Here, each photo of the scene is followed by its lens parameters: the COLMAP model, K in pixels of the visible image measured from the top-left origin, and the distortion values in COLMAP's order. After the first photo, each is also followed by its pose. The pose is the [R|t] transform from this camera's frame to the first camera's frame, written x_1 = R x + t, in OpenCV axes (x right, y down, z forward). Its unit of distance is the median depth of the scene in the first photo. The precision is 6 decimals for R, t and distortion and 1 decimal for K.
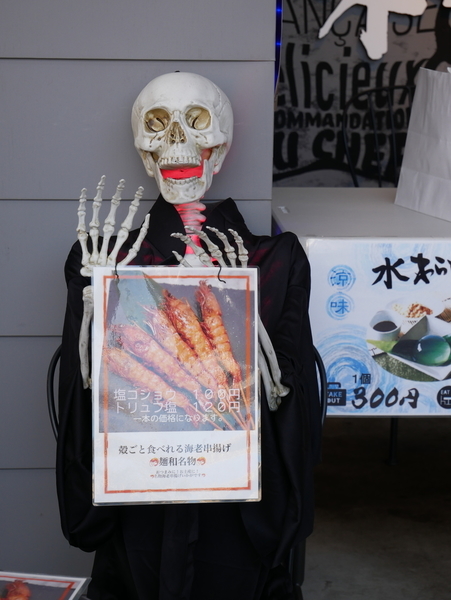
lens RADIAL K [[1539.3, 0, 225.5], [0, 1539.3, 300.0], [0, 0, 1]] dist [-0.007149, -0.003179]
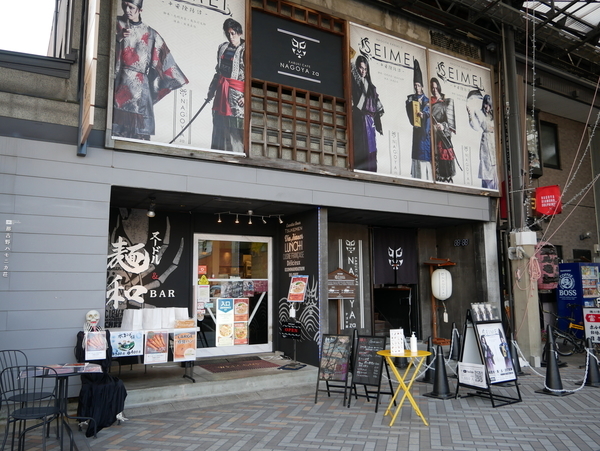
lens RADIAL K [[489.7, 0, 300.0], [0, 489.7, 225.5], [0, 0, 1]] dist [-0.002848, -0.001443]
pose [[0.890085, 0.042909, 0.453770, -0.219812], [0.106121, 0.948689, -0.297870, 0.273521], [-0.443268, 0.313285, 0.839861, -1.558208]]
